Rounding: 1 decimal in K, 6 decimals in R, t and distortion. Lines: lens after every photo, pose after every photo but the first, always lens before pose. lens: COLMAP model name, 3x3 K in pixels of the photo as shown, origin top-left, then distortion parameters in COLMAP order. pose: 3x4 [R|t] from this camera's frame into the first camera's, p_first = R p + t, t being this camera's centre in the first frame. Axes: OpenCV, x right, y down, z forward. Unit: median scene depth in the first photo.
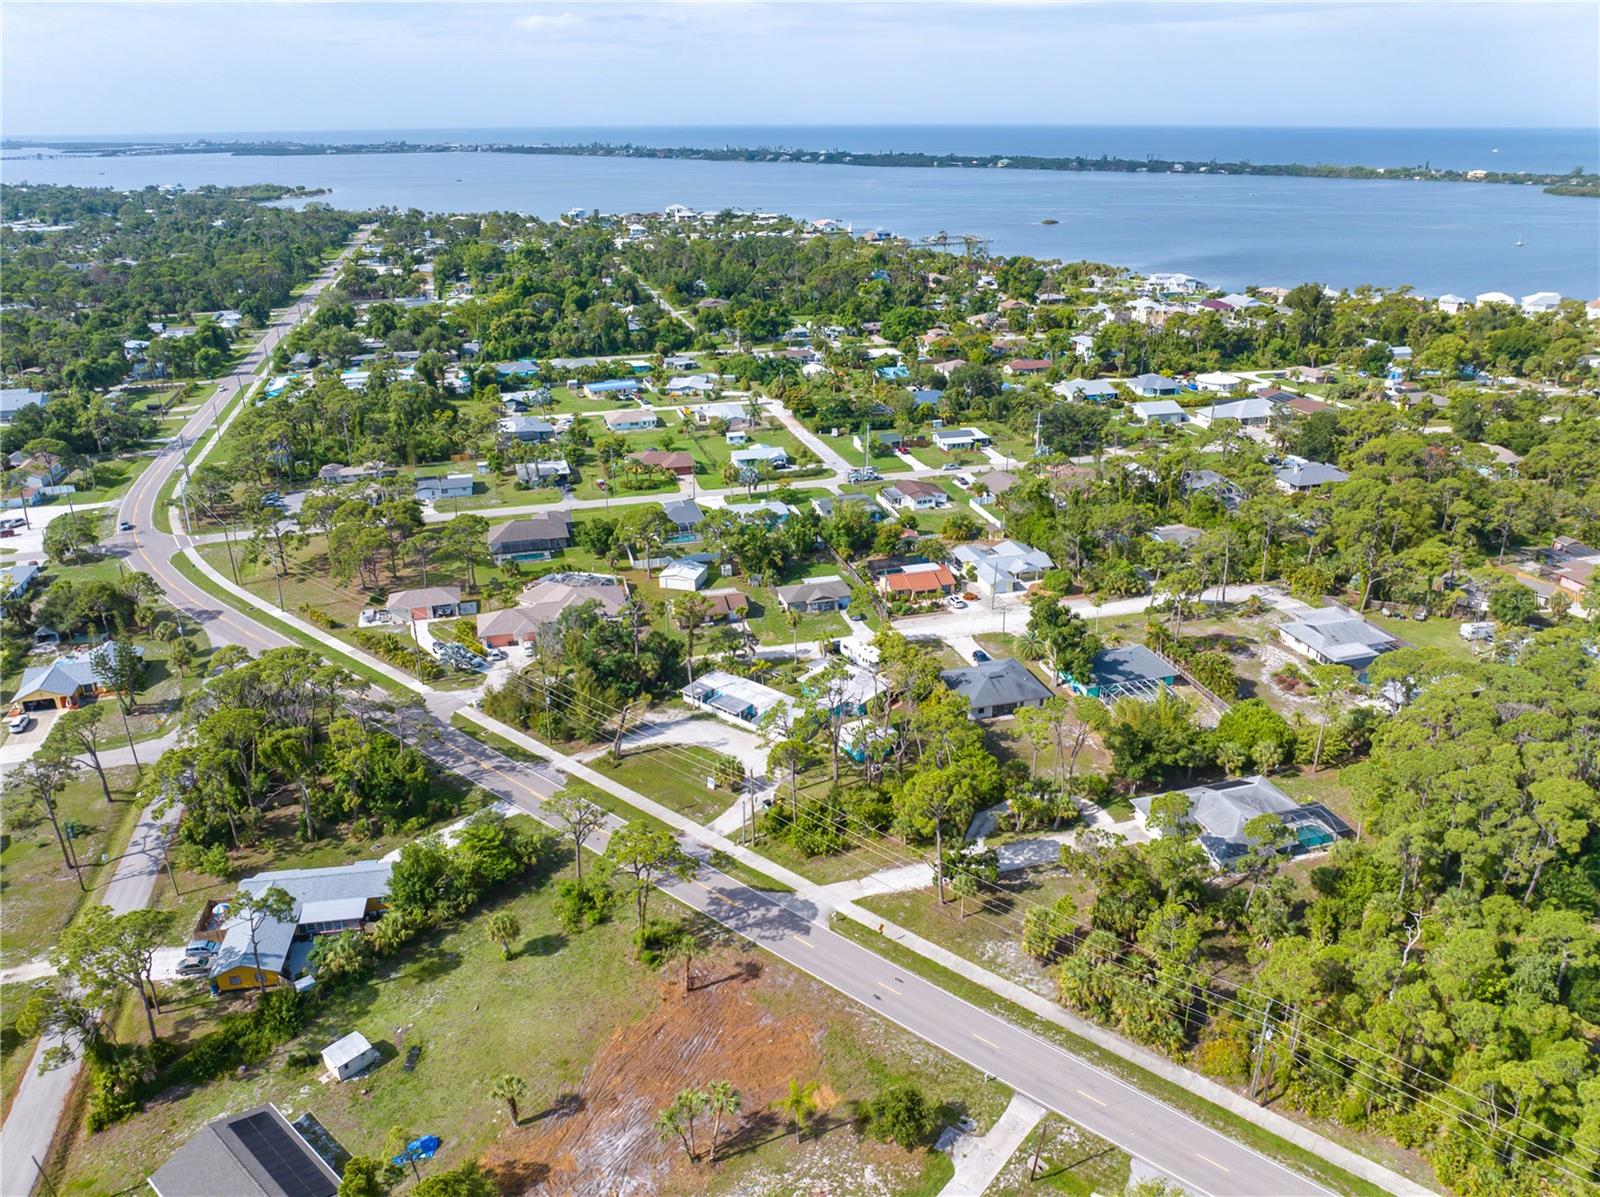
lens RADIAL K [[1129.4, 0, 804.2], [0, 1129.4, 594.9], [0, 0, 1]] dist [-0.032327, -0.005010]
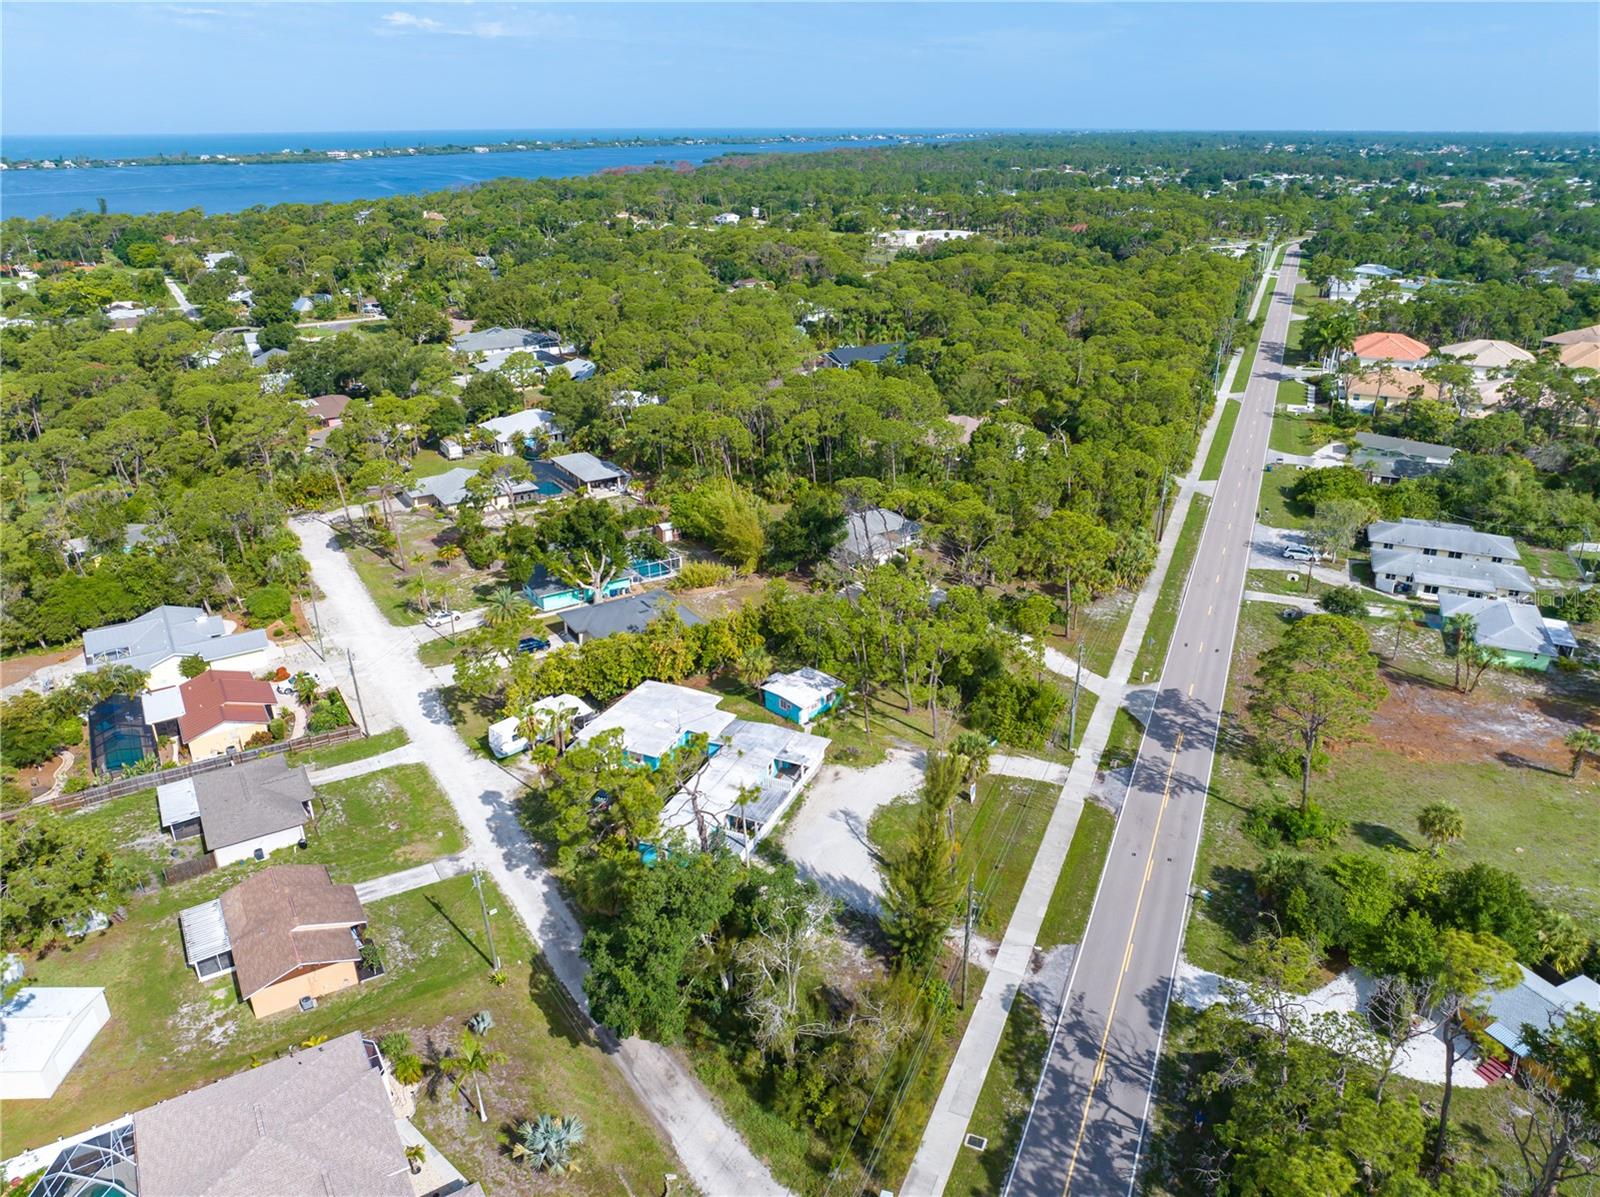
lens RADIAL K [[1120.9, 0, 808.2], [0, 1120.9, 591.3], [0, 0, 1]] dist [-0.036261, -0.008188]
pose [[-0.279637, -0.368364, 0.886629, -0.458730], [0.378022, 0.806635, 0.454355, -0.205957], [-0.882554, 0.462220, -0.086315, 0.828607]]
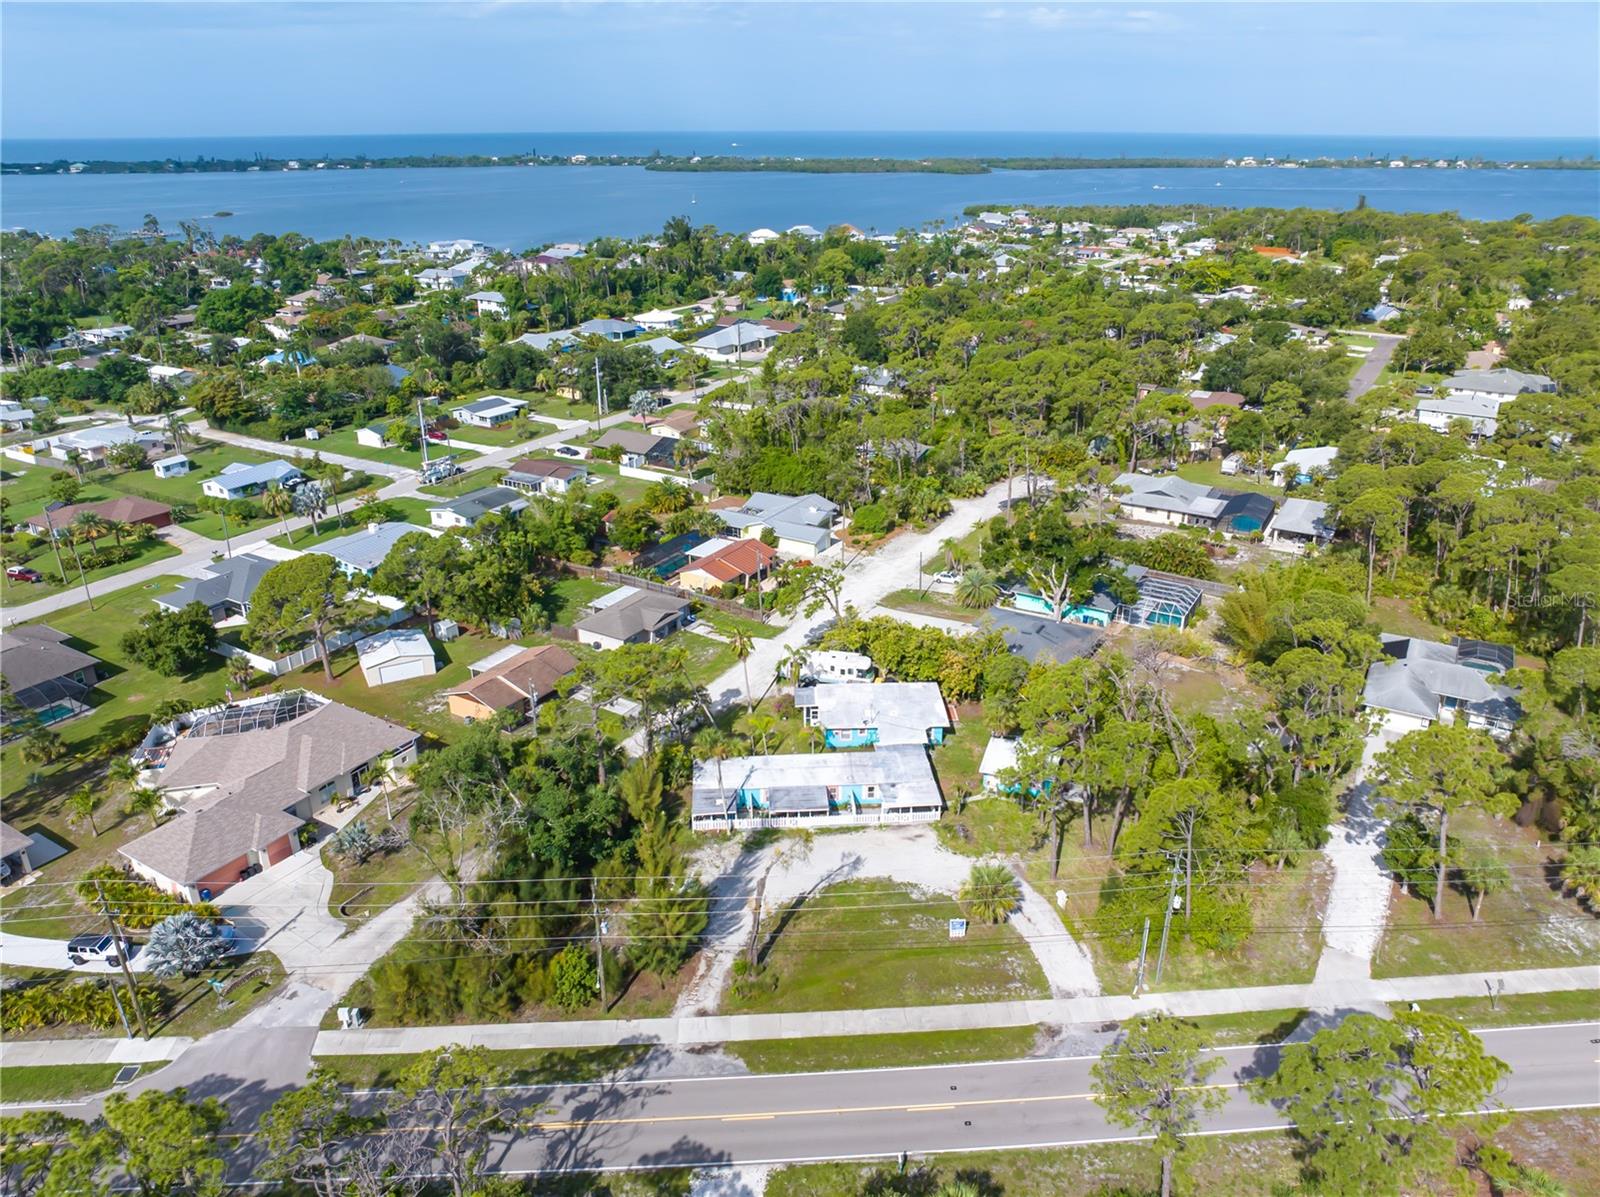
lens RADIAL K [[1129.4, 0, 804.2], [0, 1129.4, 594.9], [0, 0, 1]] dist [-0.032327, -0.005010]
pose [[0.730615, -0.260837, 0.631003, -0.341207], [0.266151, 0.959850, 0.088606, -0.046853], [-0.628780, 0.103205, 0.770704, 0.456785]]
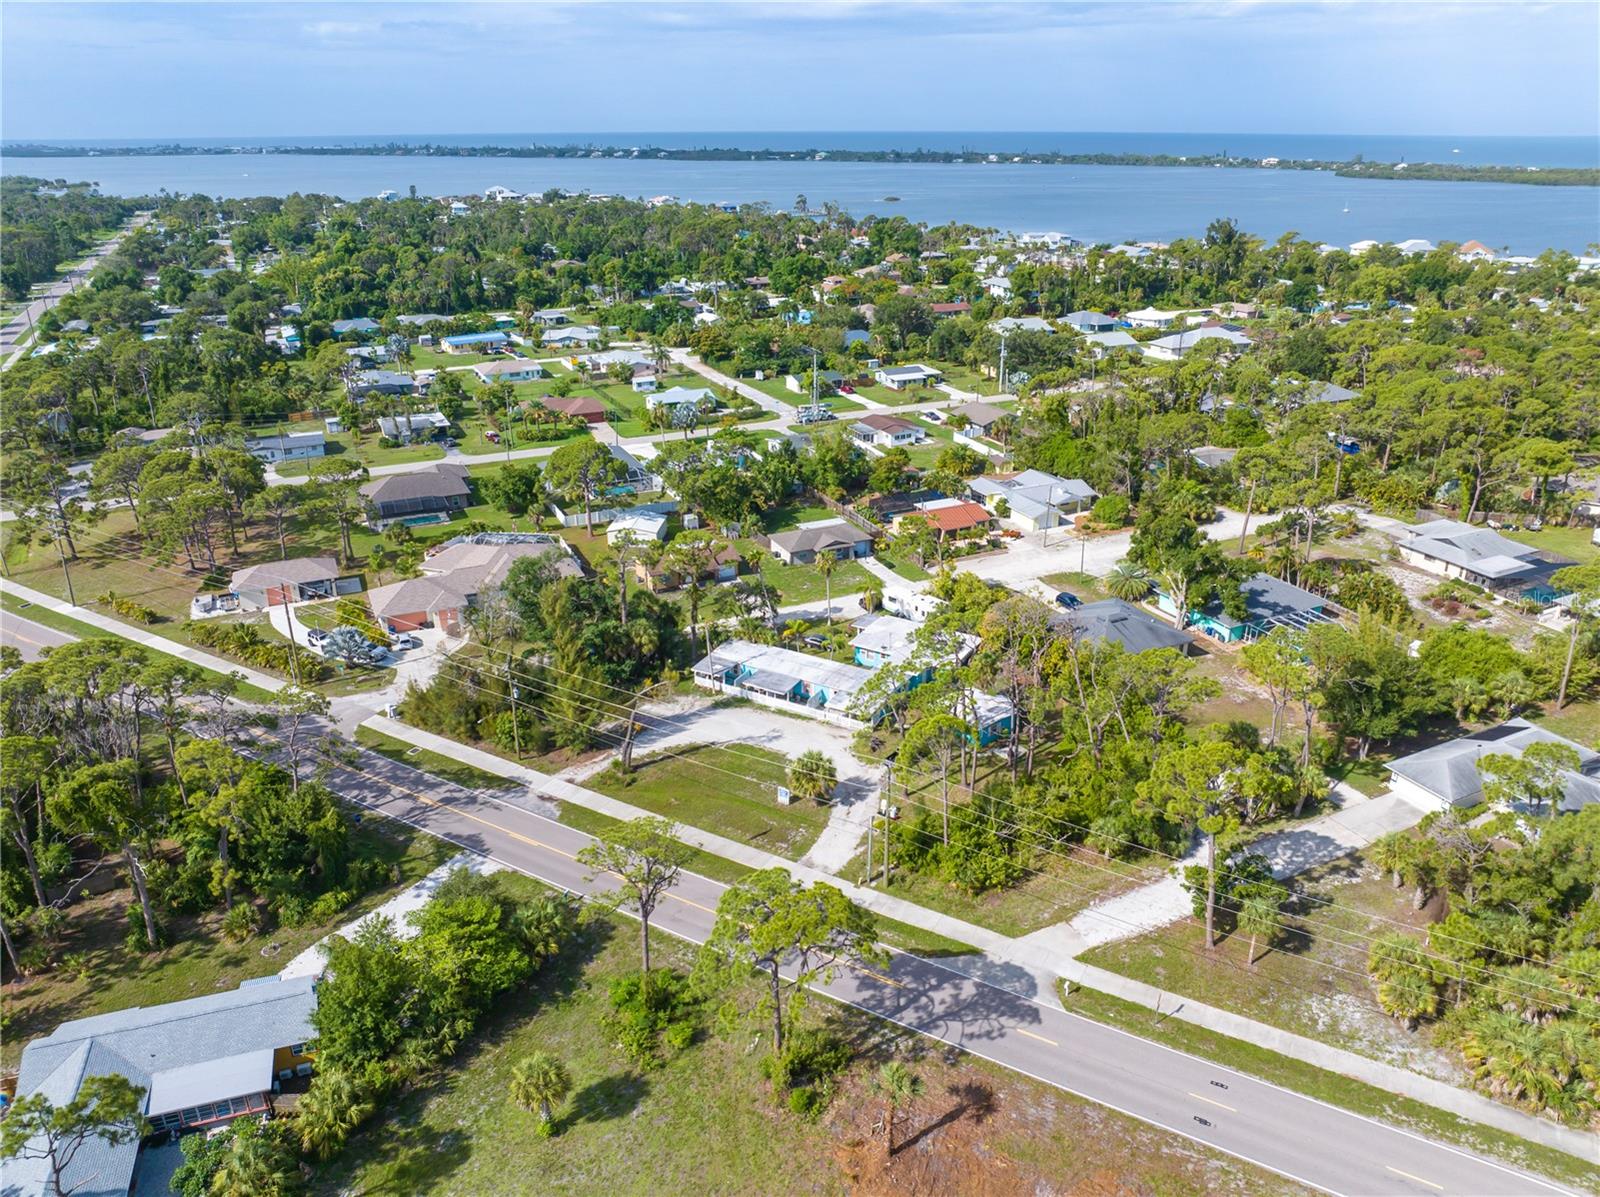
lens RADIAL K [[1125.5, 0, 803.5], [0, 1125.5, 599.3], [0, 0, 1]] dist [-0.041147, 0.010080]
pose [[0.986502, -0.061628, 0.151711, -0.125568], [0.061951, 0.998076, 0.002601, 0.038066], [-0.151579, 0.006833, 0.988422, 0.258531]]
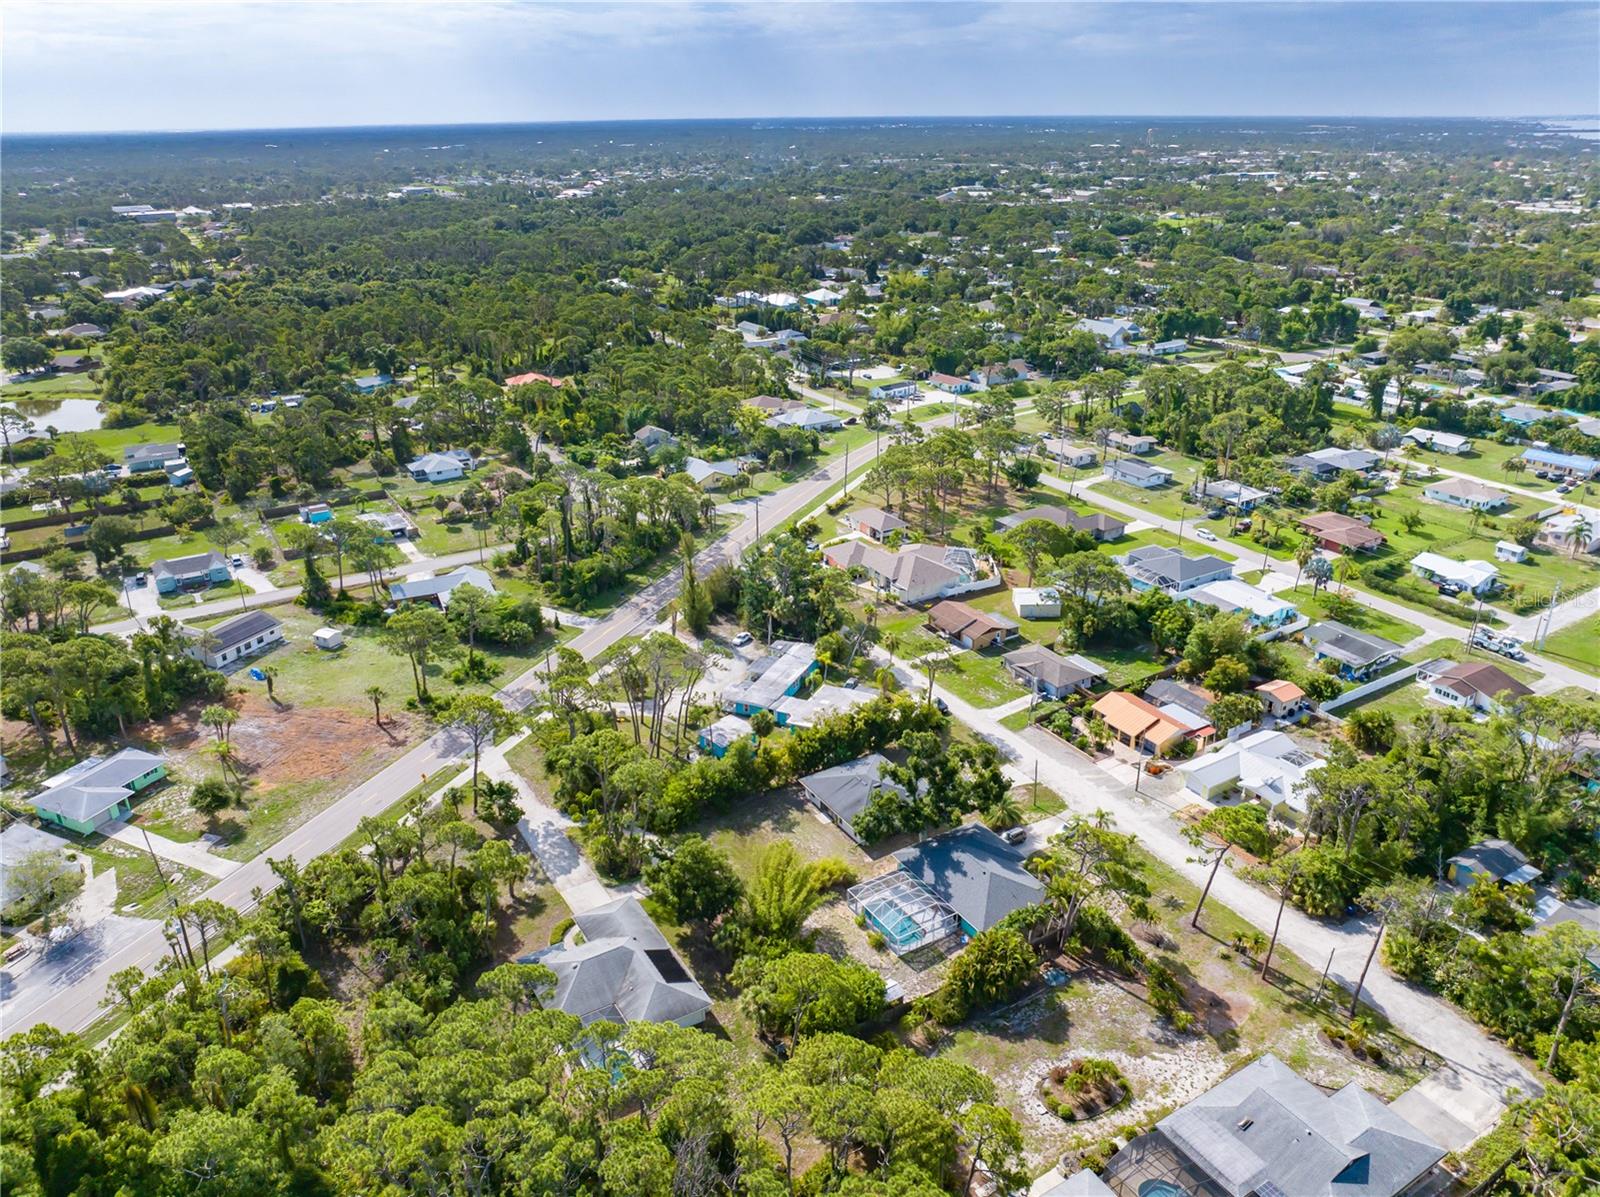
lens RADIAL K [[1129.4, 0, 804.2], [0, 1129.4, 594.9], [0, 0, 1]] dist [-0.032327, -0.005010]
pose [[0.259791, 0.381972, -0.886908, 0.728445], [-0.367682, 0.888389, 0.274909, -0.226500], [0.892927, 0.254681, 0.371240, 0.531077]]
